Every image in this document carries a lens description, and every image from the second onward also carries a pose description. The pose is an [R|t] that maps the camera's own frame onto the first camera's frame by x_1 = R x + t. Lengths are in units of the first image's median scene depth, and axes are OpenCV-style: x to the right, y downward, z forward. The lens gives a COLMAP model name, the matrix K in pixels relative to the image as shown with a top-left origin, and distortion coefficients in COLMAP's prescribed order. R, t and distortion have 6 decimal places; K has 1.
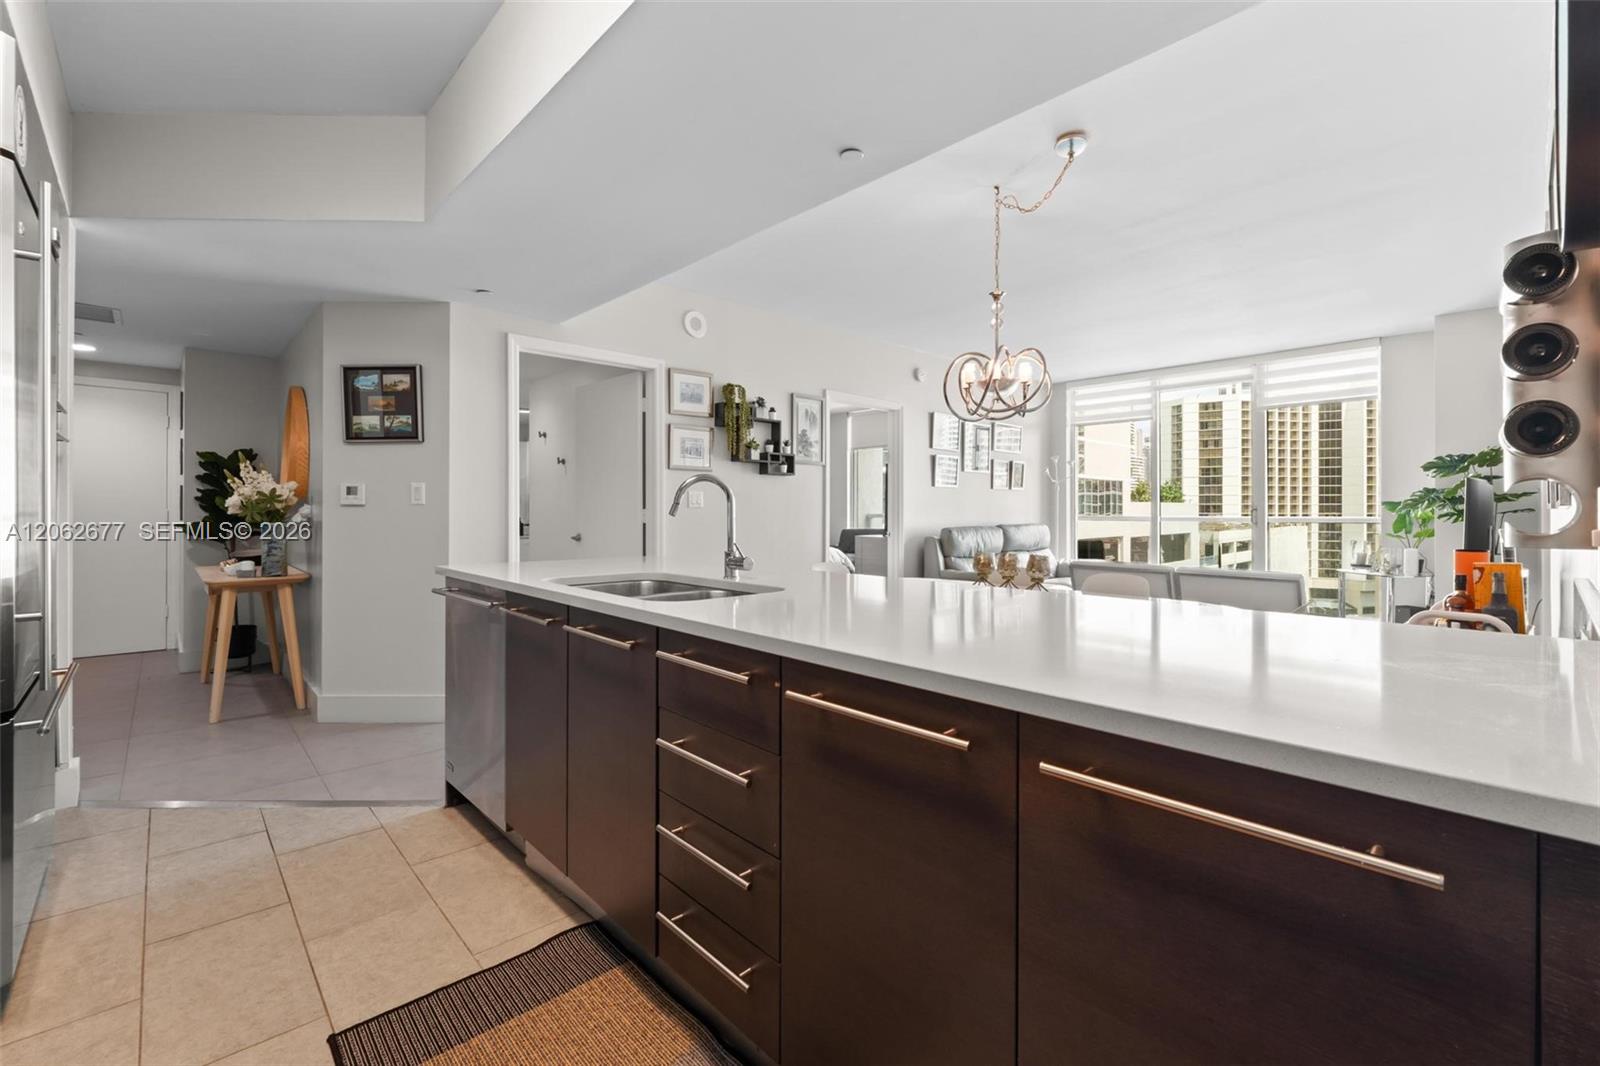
lens RADIAL K [[689.8, 0, 806.8], [0, 689.8, 506.1], [0, 0, 1]] dist [-0.002321, 0.000395]
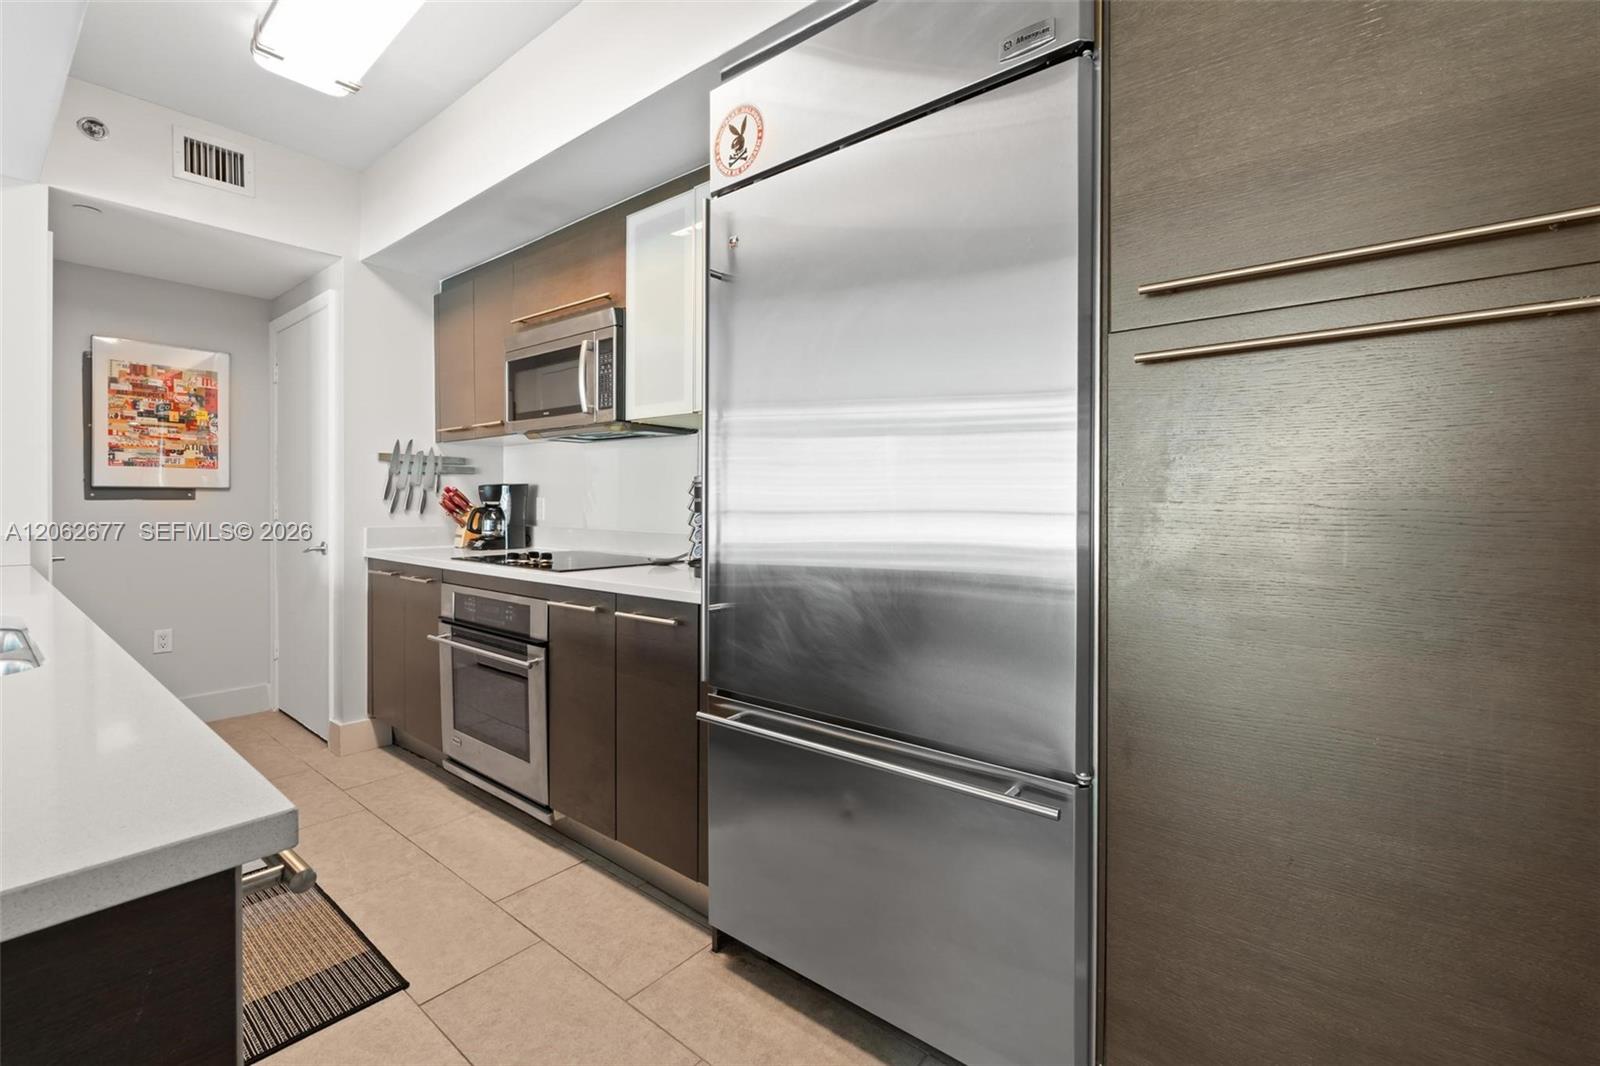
lens RADIAL K [[686.6, 0, 807.0], [0, 686.6, 510.6], [0, 0, 1]] dist [-0.000265, -0.000584]
pose [[-0.990604, -0.006374, -0.136612, -0.355041], [-0.006689, 0.999976, 0.001847, 0.000549], [0.136596, 0.002744, -0.990623, 0.659223]]
